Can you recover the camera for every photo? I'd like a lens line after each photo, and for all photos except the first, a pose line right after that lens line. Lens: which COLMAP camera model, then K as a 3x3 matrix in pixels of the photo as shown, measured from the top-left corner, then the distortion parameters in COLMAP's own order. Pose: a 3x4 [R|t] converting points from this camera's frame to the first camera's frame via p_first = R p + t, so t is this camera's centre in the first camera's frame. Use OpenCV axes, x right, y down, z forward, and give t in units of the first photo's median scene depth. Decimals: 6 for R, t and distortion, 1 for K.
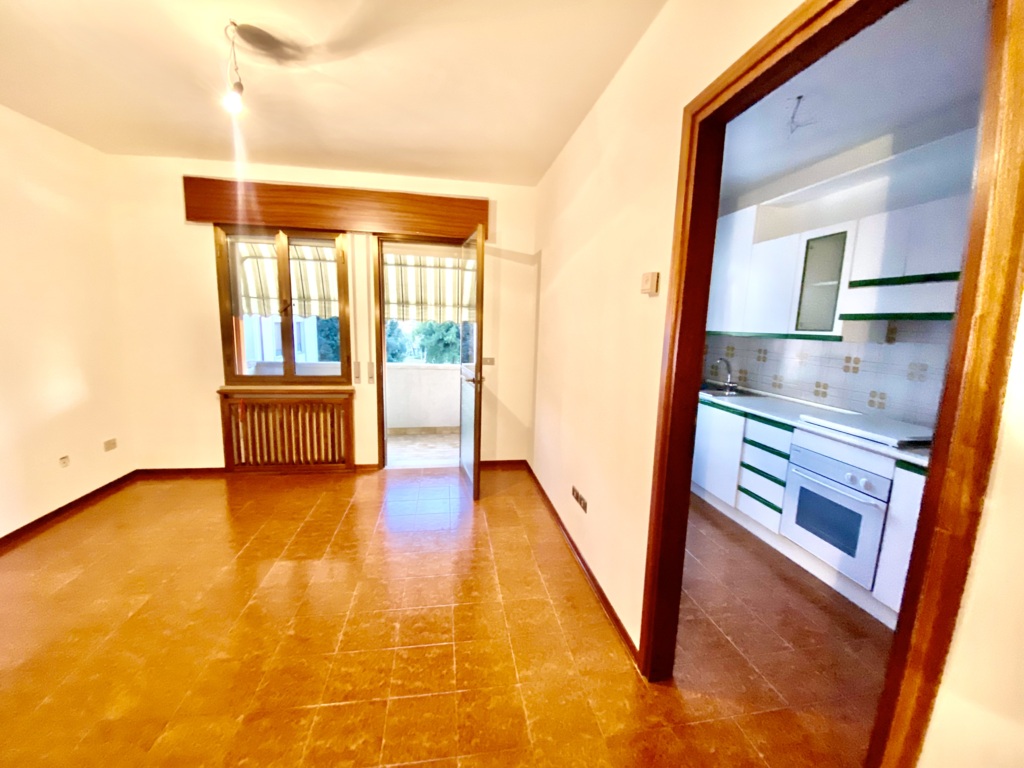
lens RADIAL K [[410.7, 0, 508.3], [0, 410.7, 380.3], [0, 0, 1]] dist [0.000042, -0.013497]
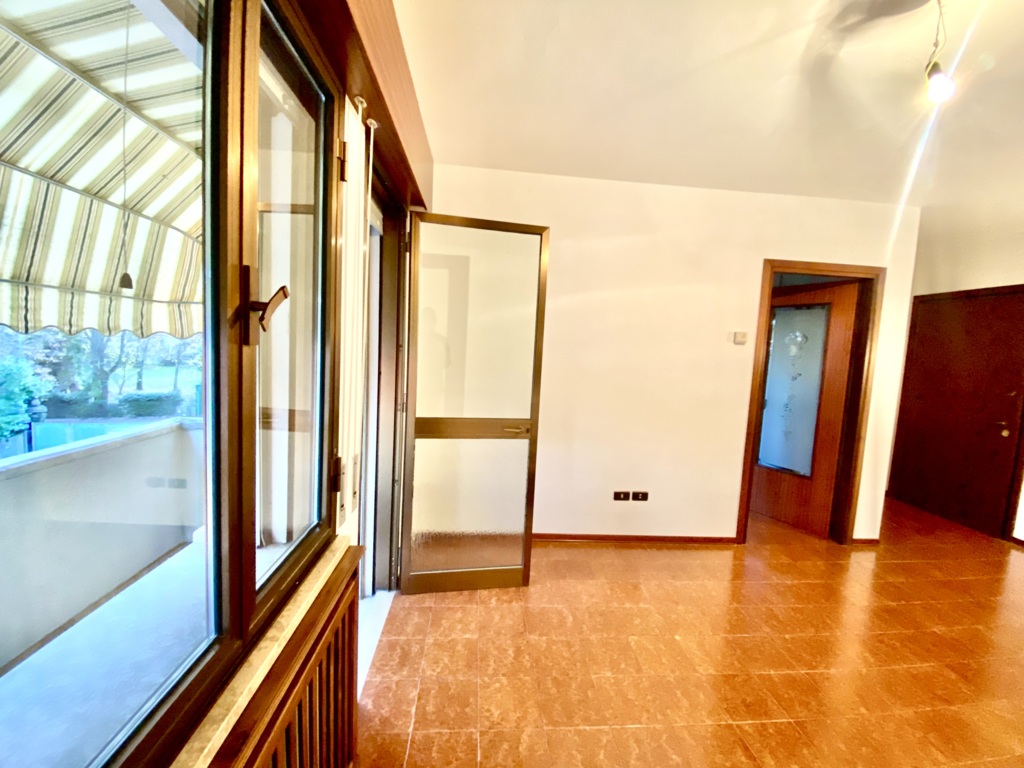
lens RADIAL K [[410.7, 0, 508.3], [0, 410.7, 380.3], [0, 0, 1]] dist [0.000042, -0.013497]
pose [[0.097033, -0.106542, 0.989562, -0.777063], [0.092691, 0.990900, 0.097598, -0.157038], [-0.990956, 0.082253, 0.106026, 0.895775]]
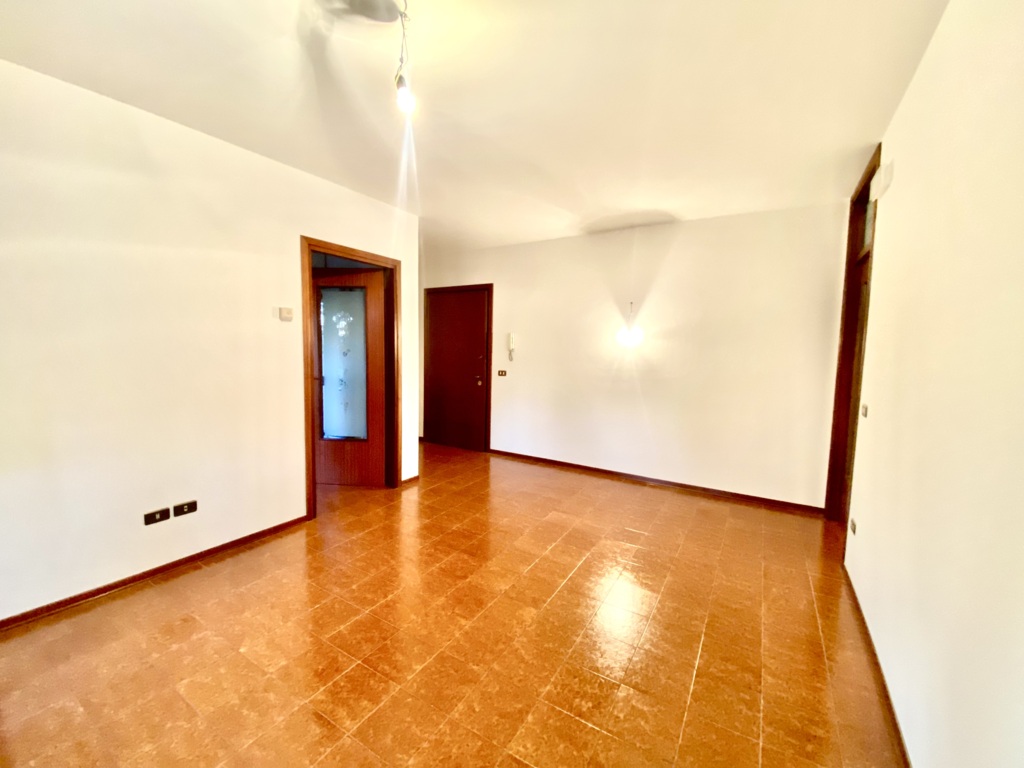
lens RADIAL K [[410.7, 0, 508.3], [0, 410.7, 380.3], [0, 0, 1]] dist [0.000042, -0.013497]
pose [[-0.755343, -0.096371, 0.648205, -0.766901], [0.051603, 0.977310, 0.205432, -0.132505], [-0.653295, 0.188621, -0.733231, 0.838815]]
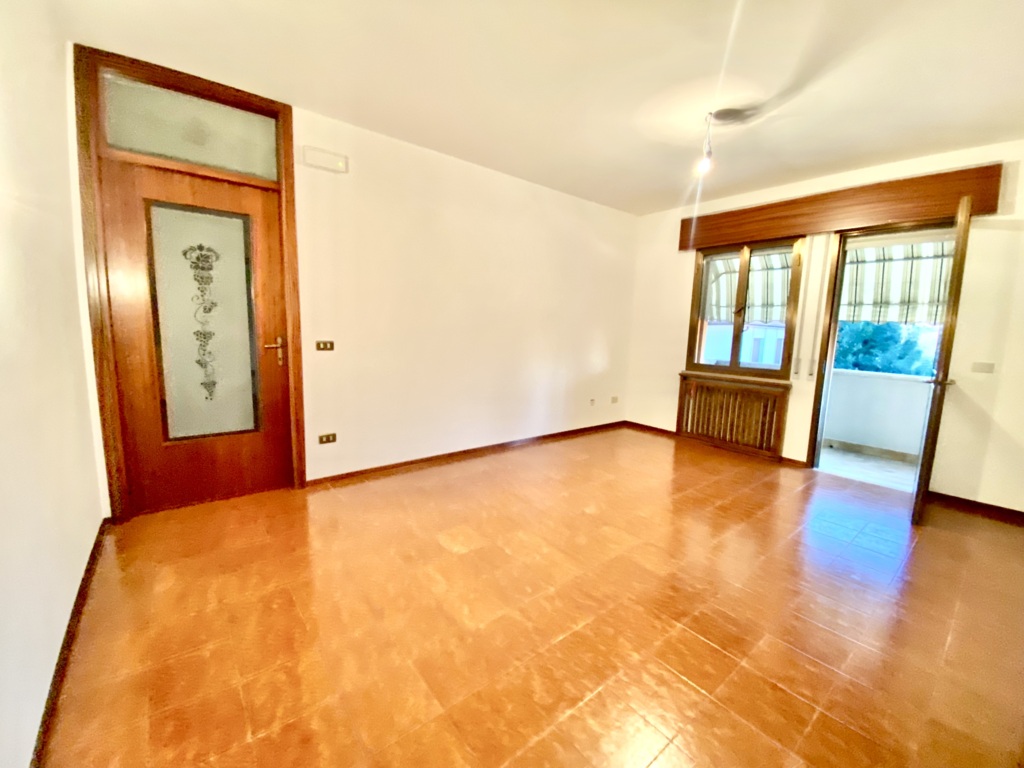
lens RADIAL K [[415.4, 0, 507.0], [0, 415.4, 381.3], [0, 0, 1]] dist [0.000569, -0.004641]
pose [[0.485747, 0.099760, -0.868388, 0.200599], [-0.138222, 0.989733, 0.036383, 0.078252], [0.863101, 0.102357, 0.494549, -0.162677]]
